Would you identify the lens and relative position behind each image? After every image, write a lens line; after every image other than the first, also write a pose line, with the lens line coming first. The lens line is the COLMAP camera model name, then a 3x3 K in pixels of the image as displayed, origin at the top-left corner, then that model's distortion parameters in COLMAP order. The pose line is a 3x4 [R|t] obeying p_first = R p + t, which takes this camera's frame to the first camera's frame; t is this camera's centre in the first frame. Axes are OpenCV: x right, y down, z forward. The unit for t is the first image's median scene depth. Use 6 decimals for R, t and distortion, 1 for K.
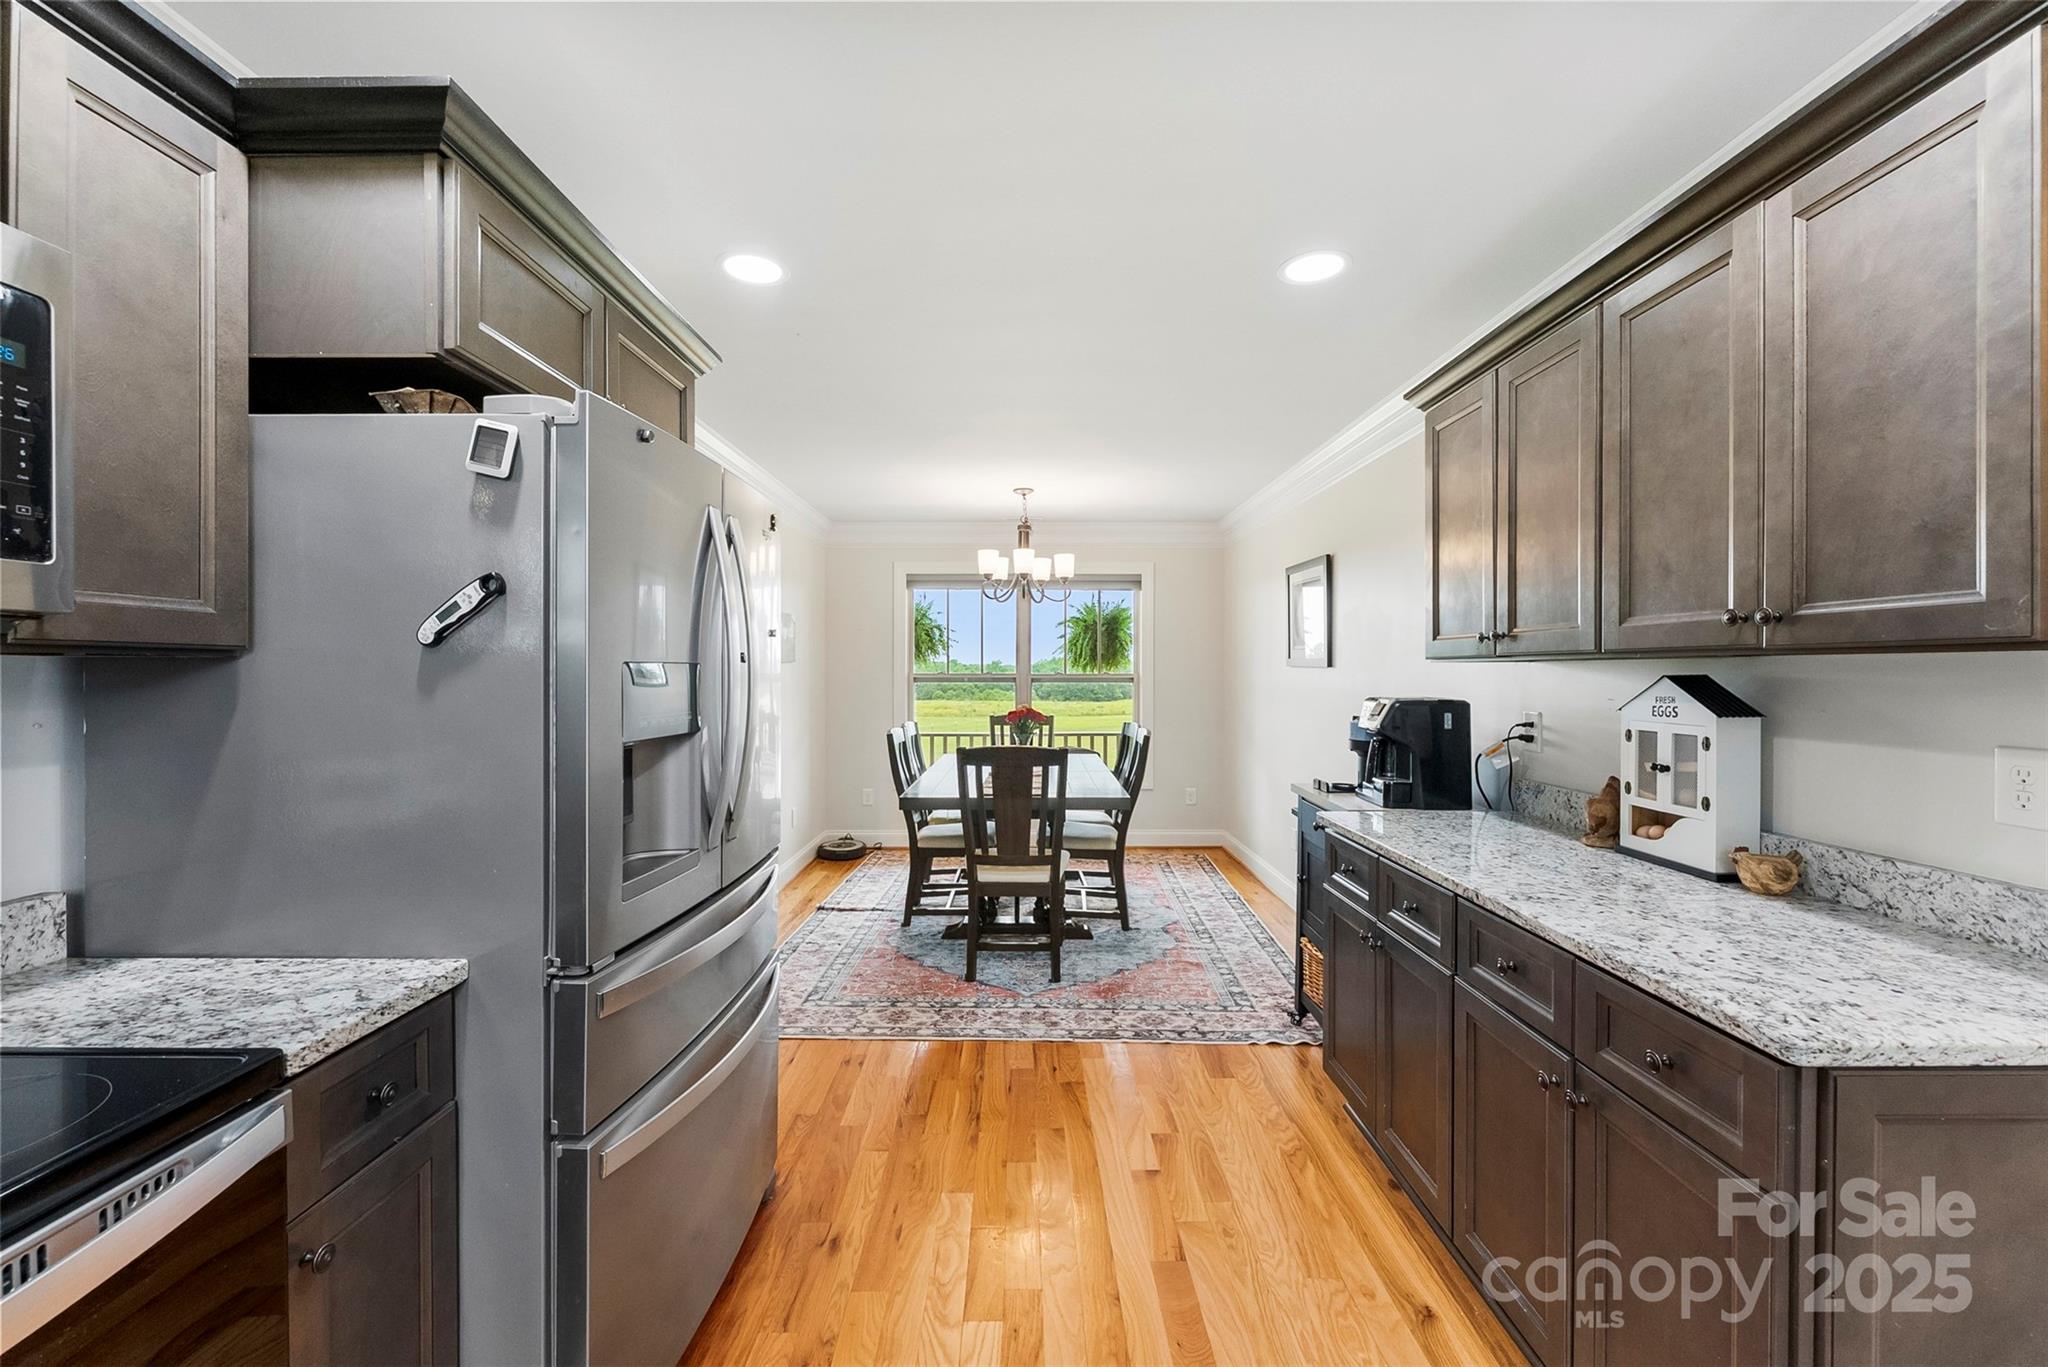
lens RADIAL K [[813.5, 0, 998.4], [0, 813.5, 683.3], [0, 0, 1]] dist [0.001407, 0.000149]
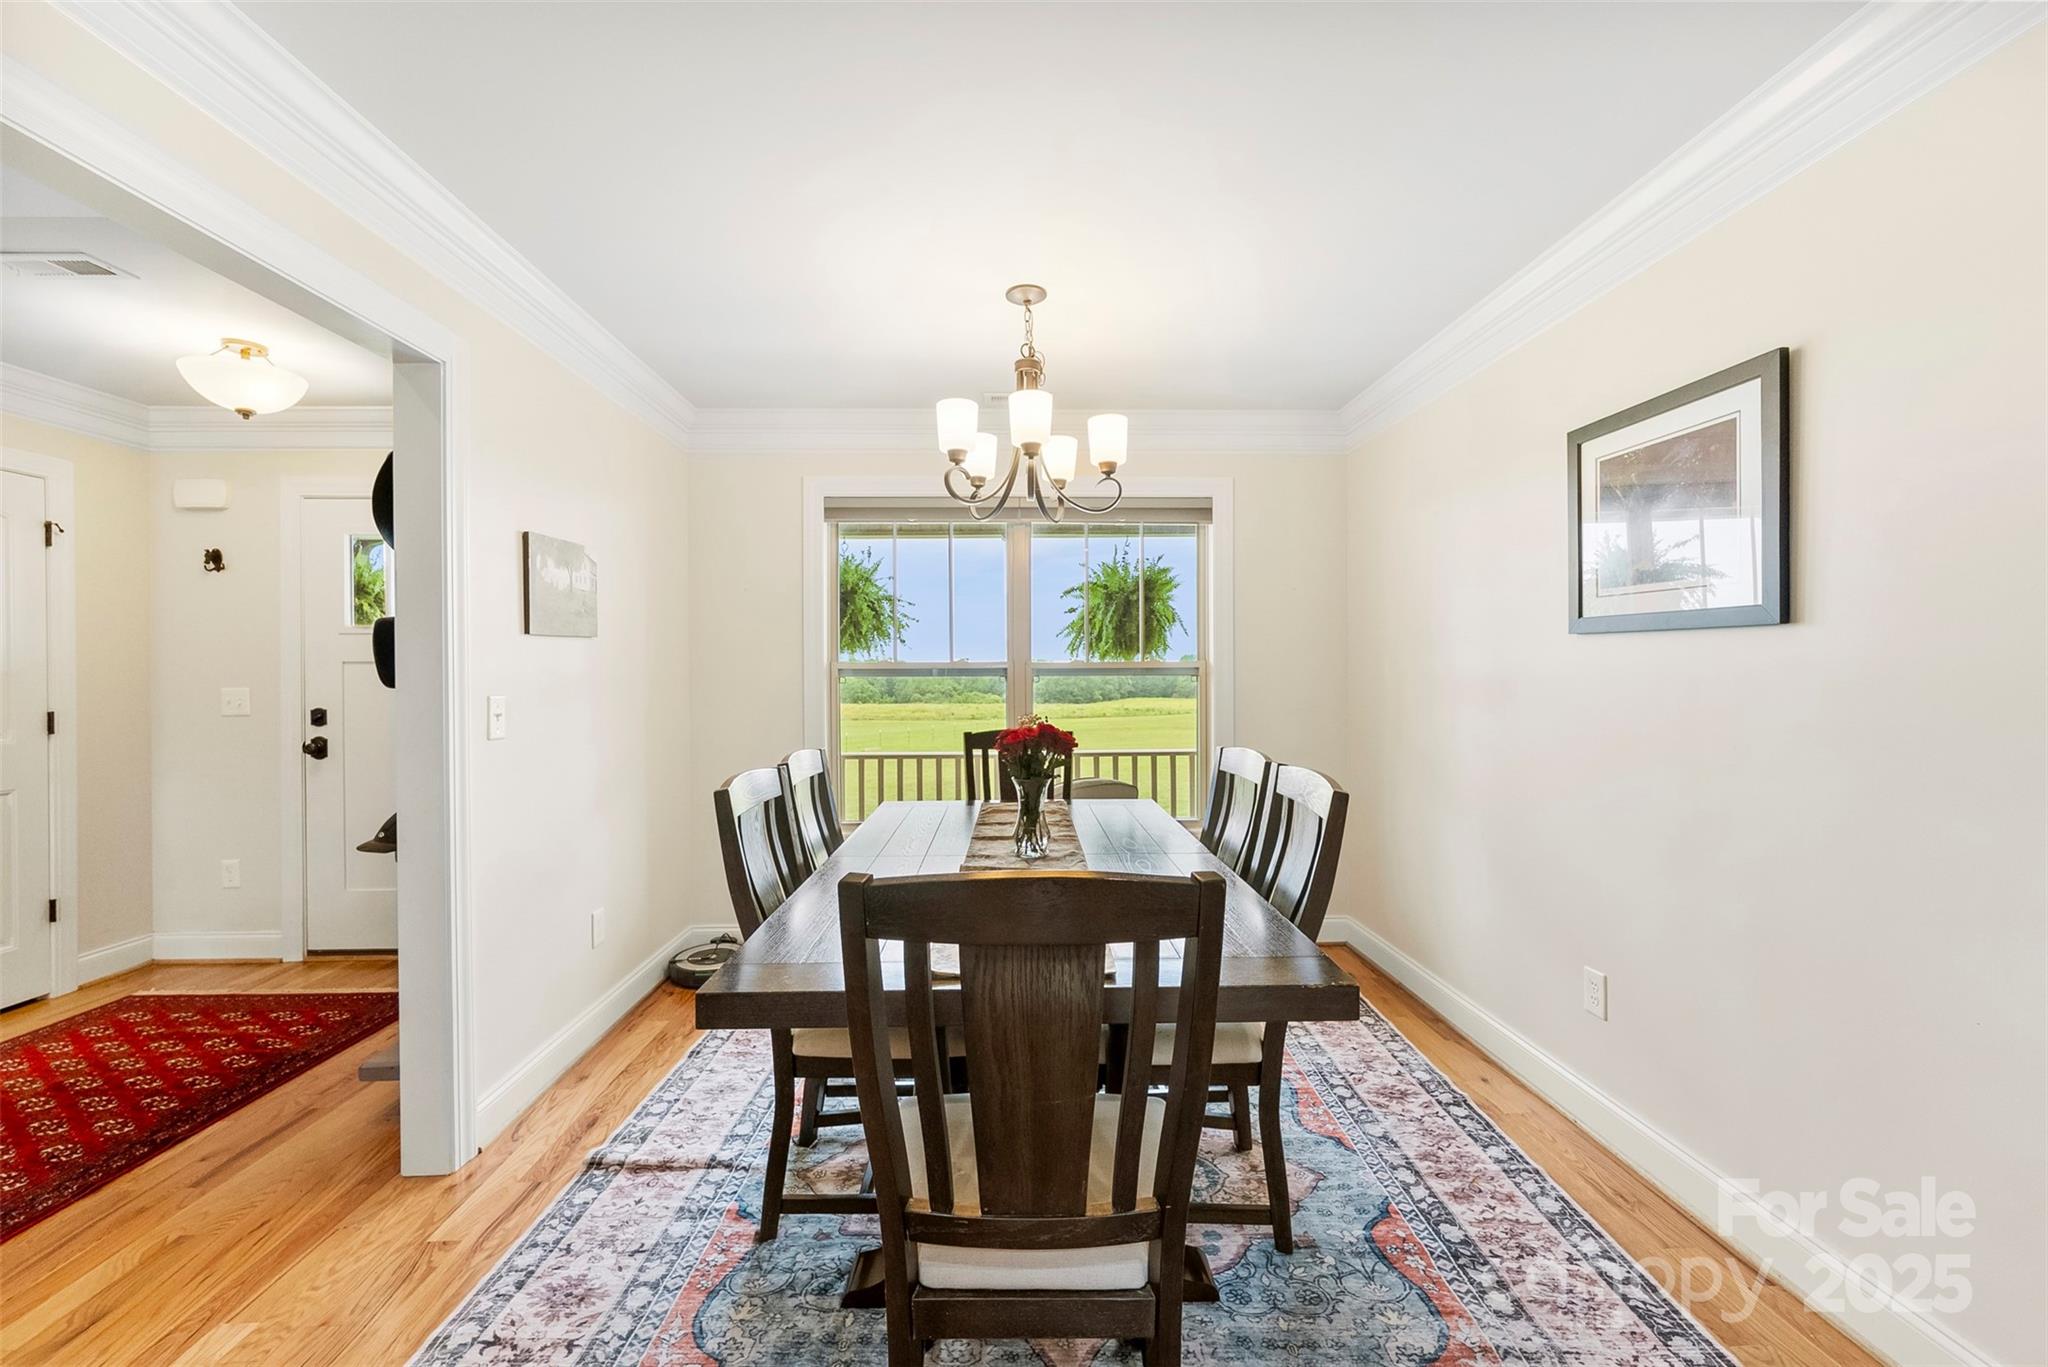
lens RADIAL K [[815.5, 0, 1011.6], [0, 815.5, 670.7], [0, 0, 1]] dist [-0.001133, -0.000298]
pose [[0.999054, -0.005687, 0.043117, -0.001443], [0.006483, 0.999811, -0.018338, 0.007541], [-0.043005, 0.018601, 0.998902, 0.487671]]
